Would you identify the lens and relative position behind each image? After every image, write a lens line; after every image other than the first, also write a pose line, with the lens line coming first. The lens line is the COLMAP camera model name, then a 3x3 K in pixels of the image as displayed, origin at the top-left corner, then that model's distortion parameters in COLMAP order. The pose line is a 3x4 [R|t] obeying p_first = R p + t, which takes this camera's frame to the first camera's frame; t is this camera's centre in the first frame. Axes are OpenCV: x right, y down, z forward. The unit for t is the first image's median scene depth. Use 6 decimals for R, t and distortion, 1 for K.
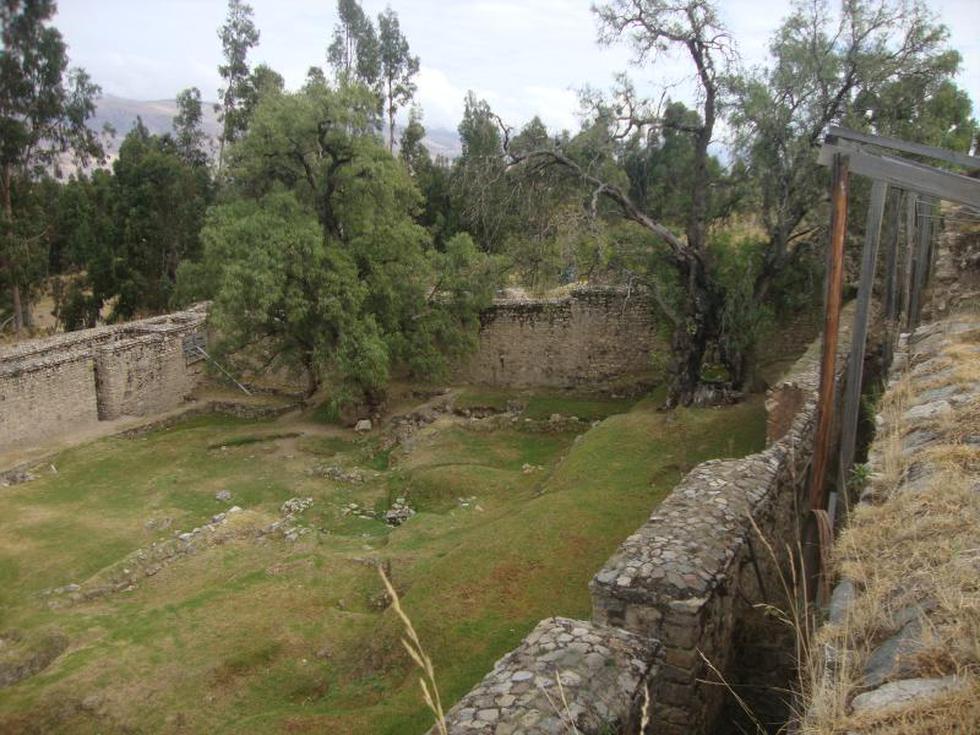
lens RADIAL K [[861.7, 0, 497.4], [0, 861.7, 374.7], [0, 0, 1]] dist [-0.211797, 0.207173]
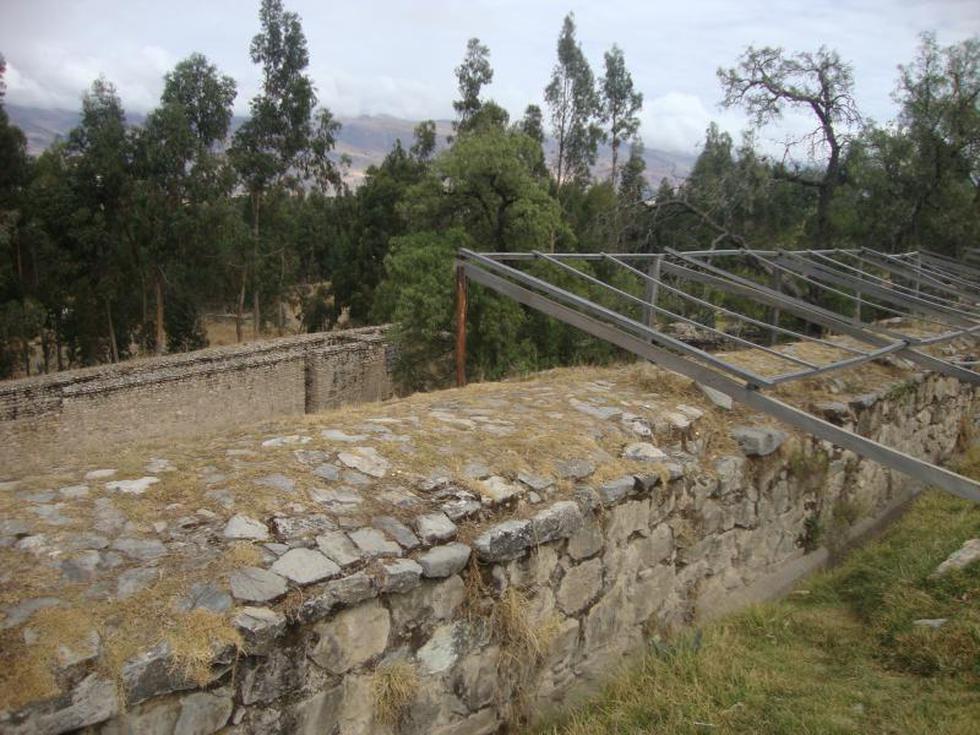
lens RADIAL K [[861.7, 0, 497.2], [0, 861.7, 366.8], [0, 0, 1]] dist [-0.211797, 0.207173]
pose [[0.956743, 0.072048, -0.281872, 0.117493], [-0.082186, 0.996321, -0.024297, -0.003293], [0.279085, 0.046412, 0.959144, -0.076145]]
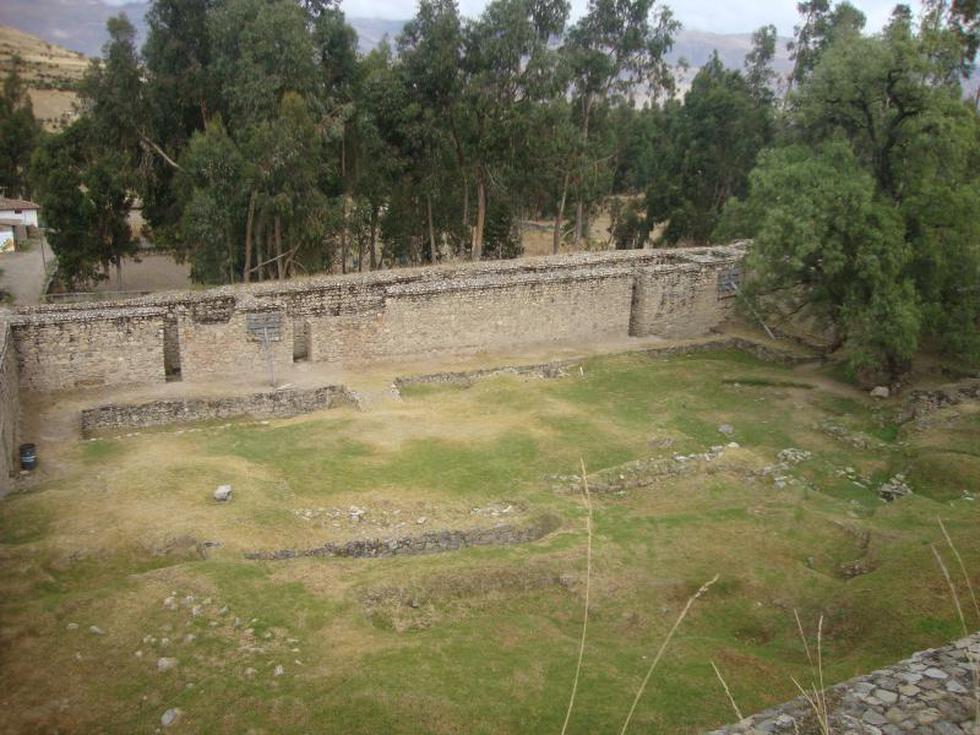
lens RADIAL K [[861.7, 0, 499.0], [0, 861.7, 375.2], [0, 0, 1]] dist [-0.211797, 0.207173]
pose [[0.806258, 0.205069, -0.554882, 0.012944], [-0.164734, 0.978721, 0.122345, -0.002818], [0.568164, -0.007233, 0.822883, -0.012625]]
